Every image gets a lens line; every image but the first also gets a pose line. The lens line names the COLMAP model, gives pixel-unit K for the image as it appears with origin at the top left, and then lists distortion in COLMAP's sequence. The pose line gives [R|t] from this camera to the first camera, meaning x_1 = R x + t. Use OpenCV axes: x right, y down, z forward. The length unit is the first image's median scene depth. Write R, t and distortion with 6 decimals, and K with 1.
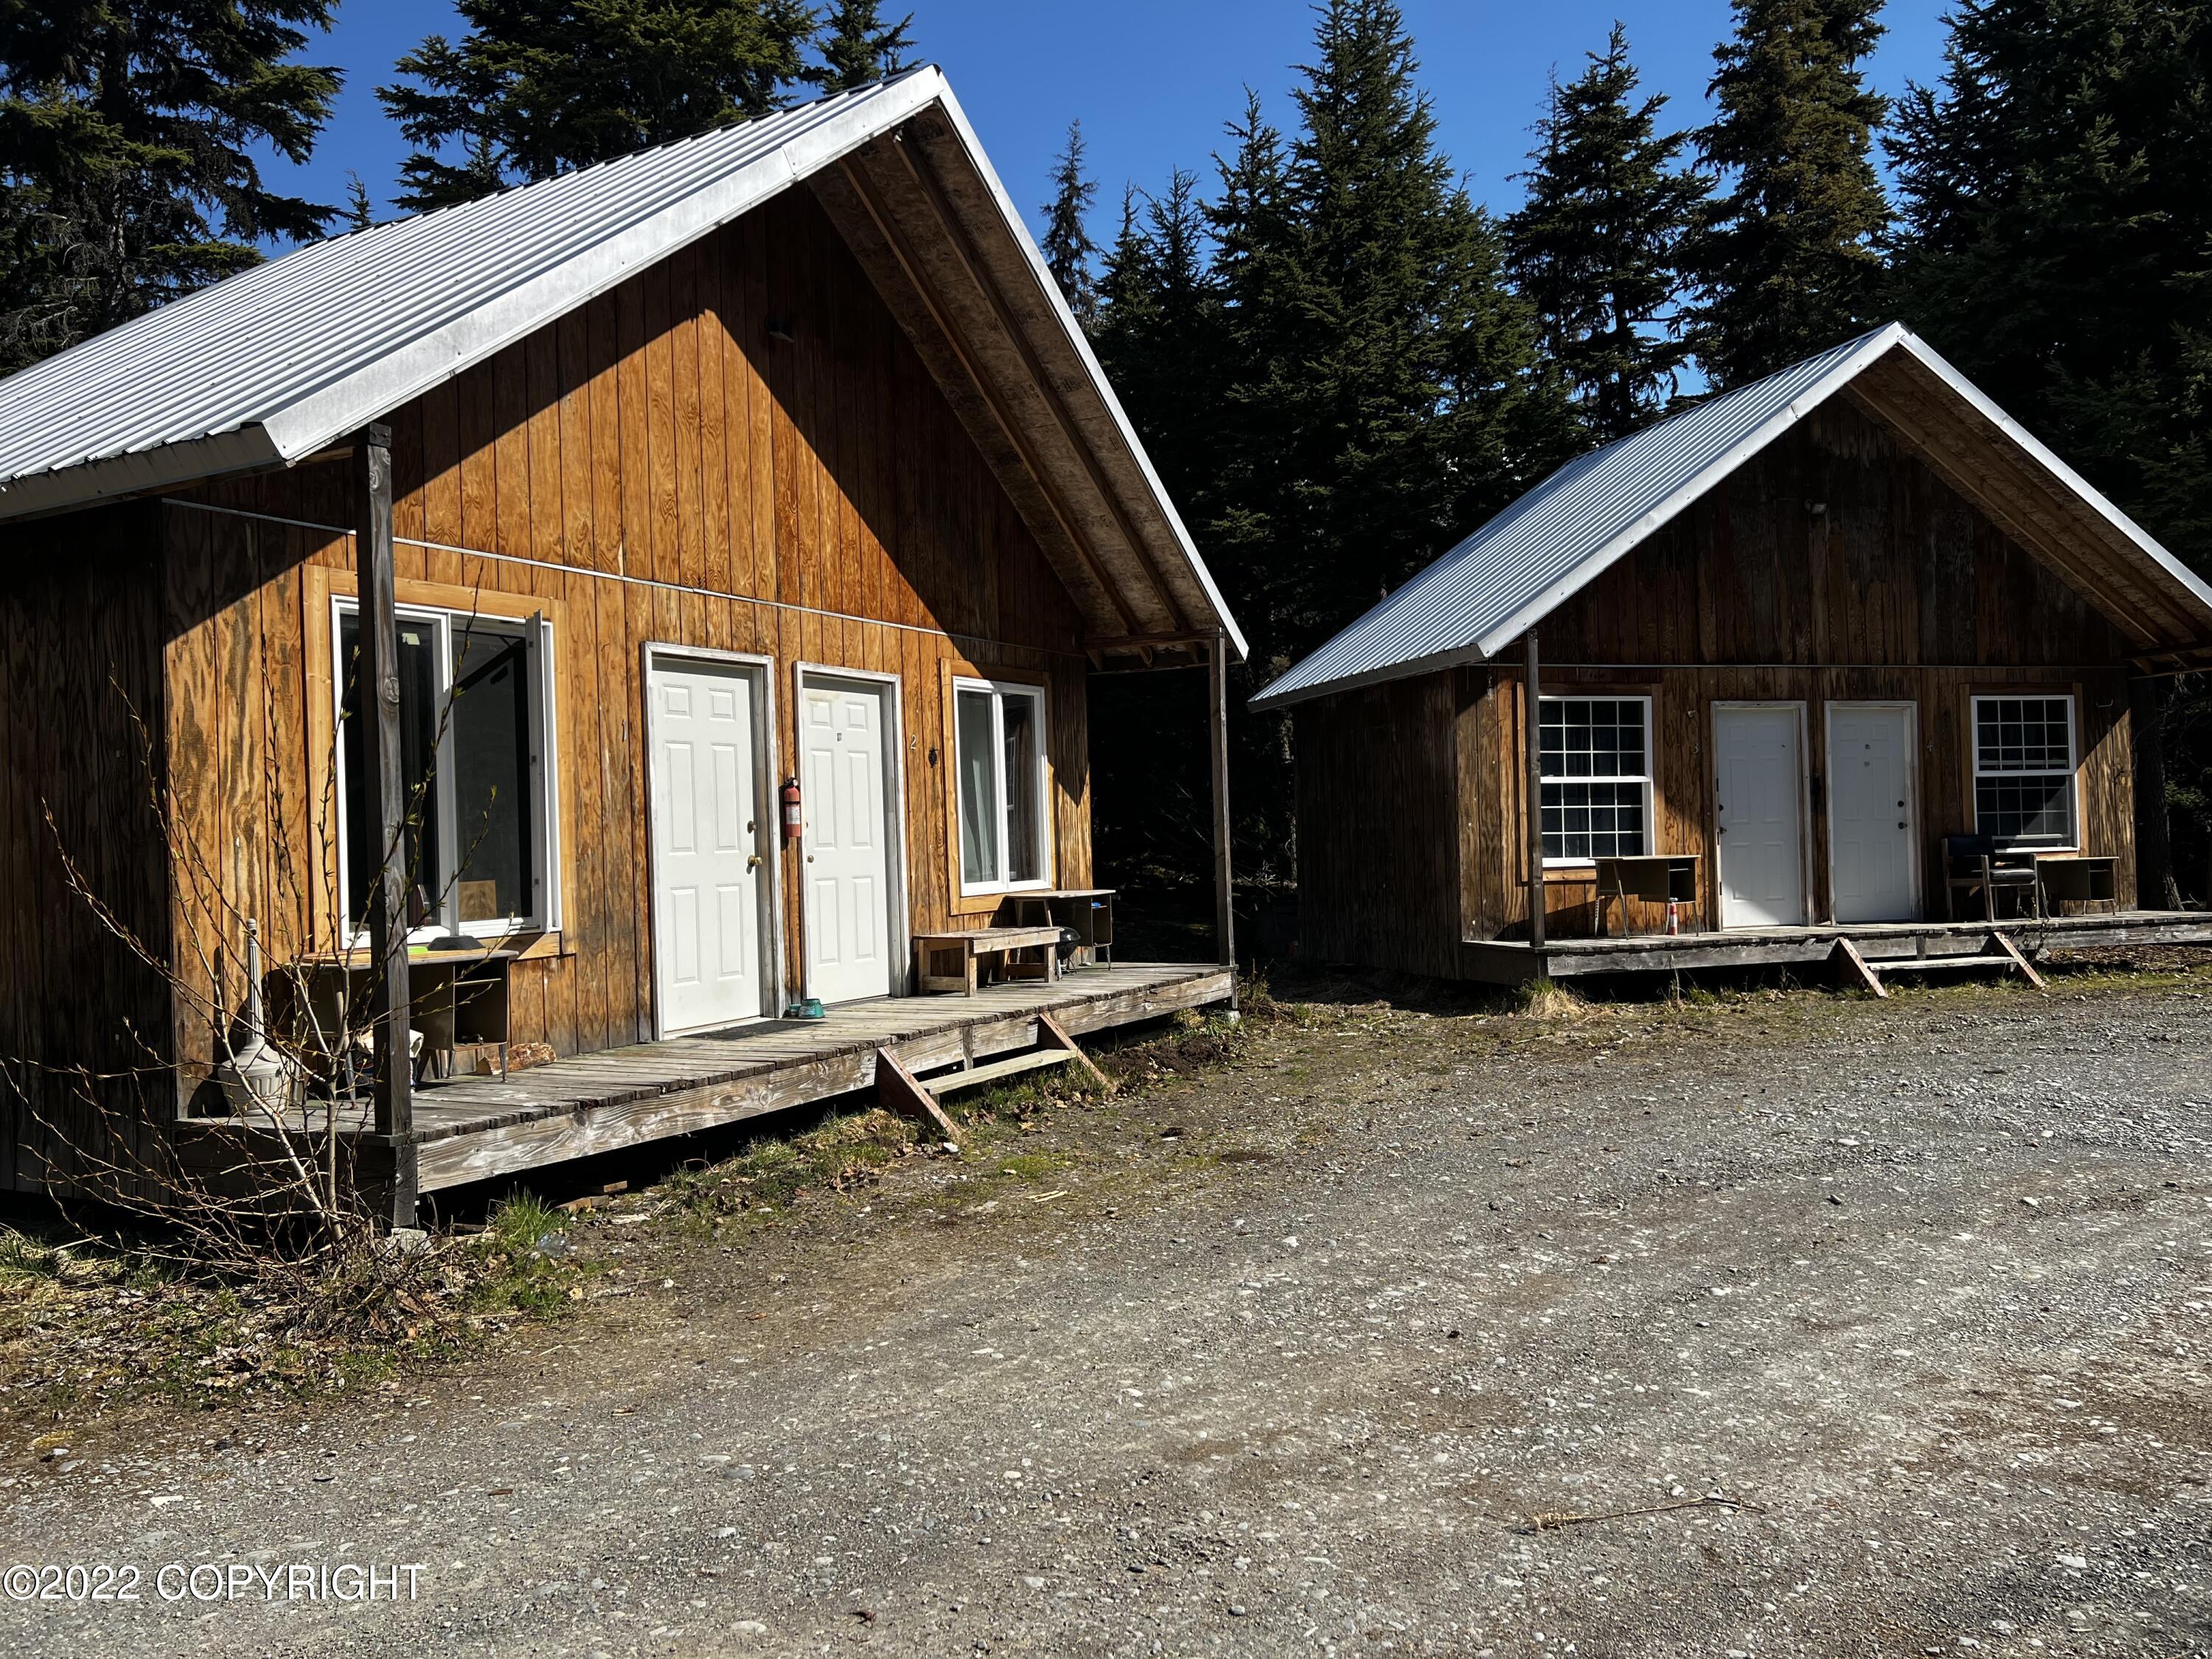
lens RADIAL K [[1643.0, 0, 1116.5], [0, 1643.0, 832.6], [0, 0, 1]] dist [0.038705, -0.051372]
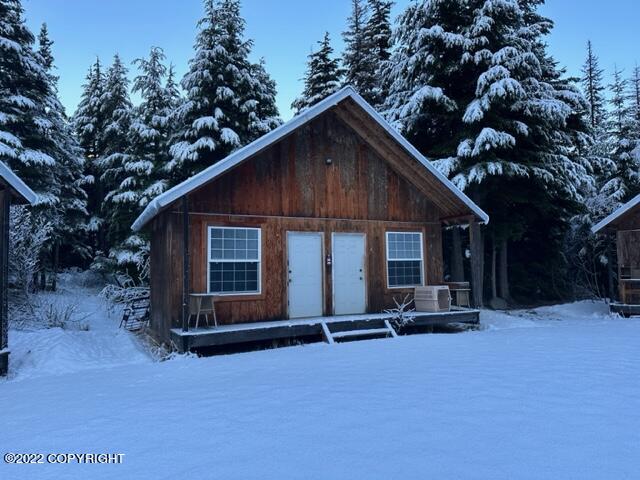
lens RADIAL K [[444.8, 0, 322.8], [0, 444.8, 245.9], [0, 0, 1]] dist [0.047761, -0.066440]
pose [[0.981921, 0.017209, 0.188506, 0.284567], [-0.006069, 0.998209, -0.059512, -0.014607], [-0.189192, 0.057292, 0.980267, 0.303226]]
